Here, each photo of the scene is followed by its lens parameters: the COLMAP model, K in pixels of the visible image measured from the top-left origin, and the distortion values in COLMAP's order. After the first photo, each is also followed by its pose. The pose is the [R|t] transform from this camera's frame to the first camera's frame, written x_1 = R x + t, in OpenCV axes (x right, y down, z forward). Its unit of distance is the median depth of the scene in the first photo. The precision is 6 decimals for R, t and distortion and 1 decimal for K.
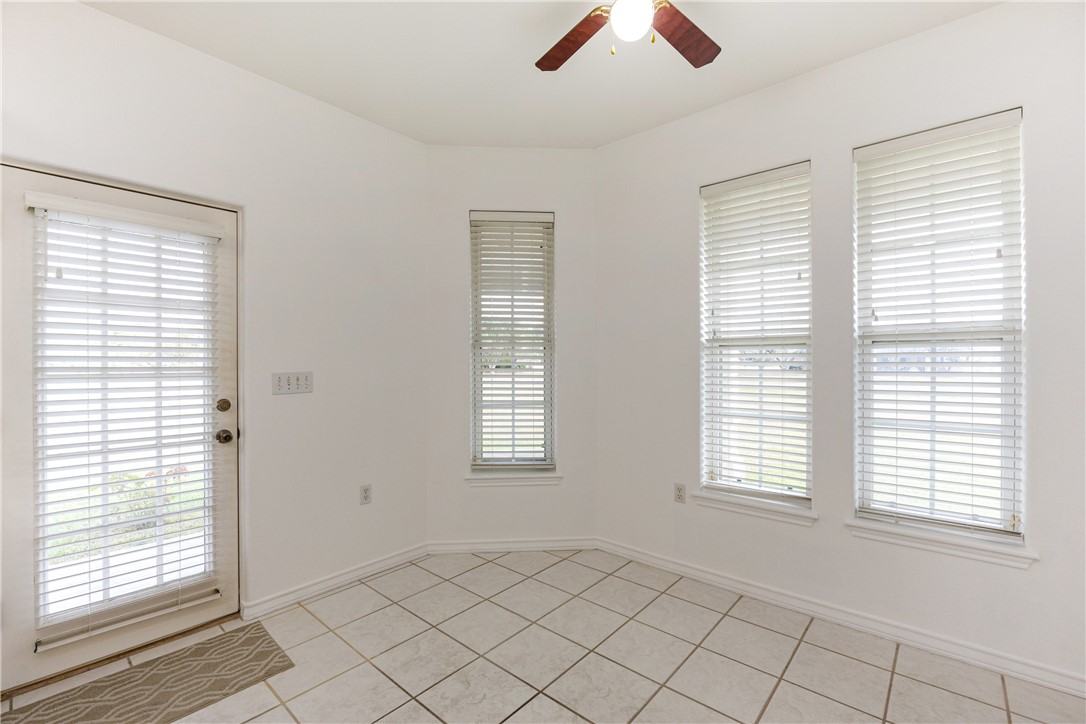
lens RADIAL K [[468.3, 0, 548.5], [0, 468.3, 361.7], [0, 0, 1]] dist [0.001909, -0.001018]
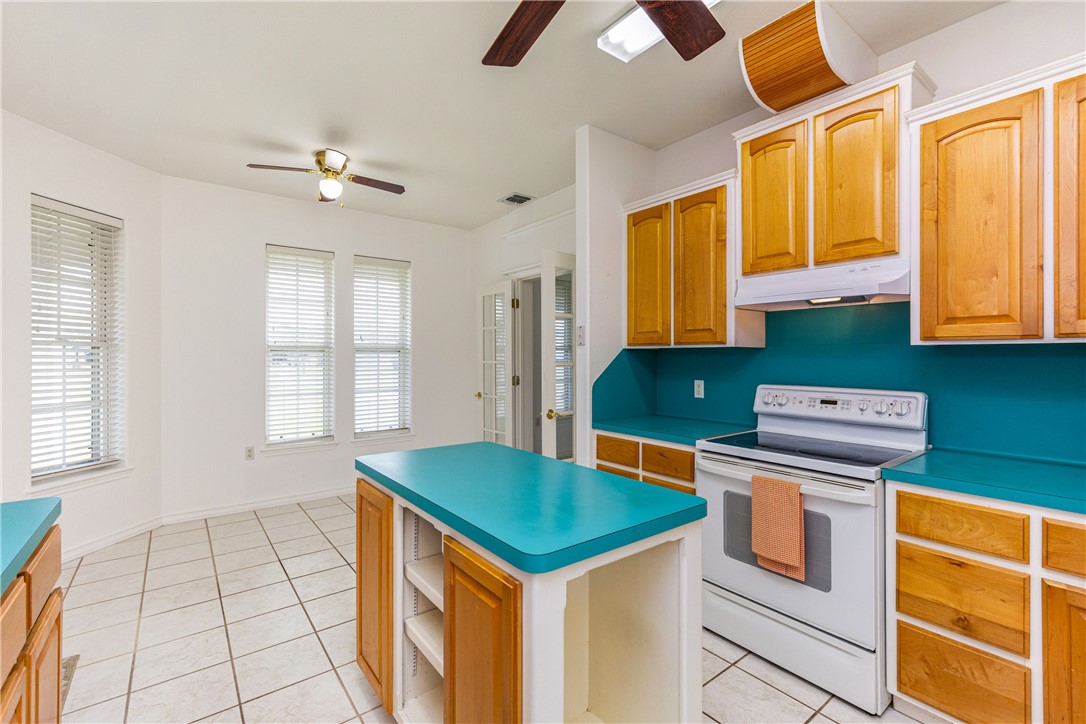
lens RADIAL K [[468.3, 0, 540.6], [0, 468.3, 359.6], [0, 0, 1]] dist [0.001909, -0.001018]
pose [[0.189188, 0.001633, 0.981939, -0.820691], [0.004747, 0.999985, -0.002578, 0.003016], [-0.981929, 0.005149, 0.189178, -0.120933]]
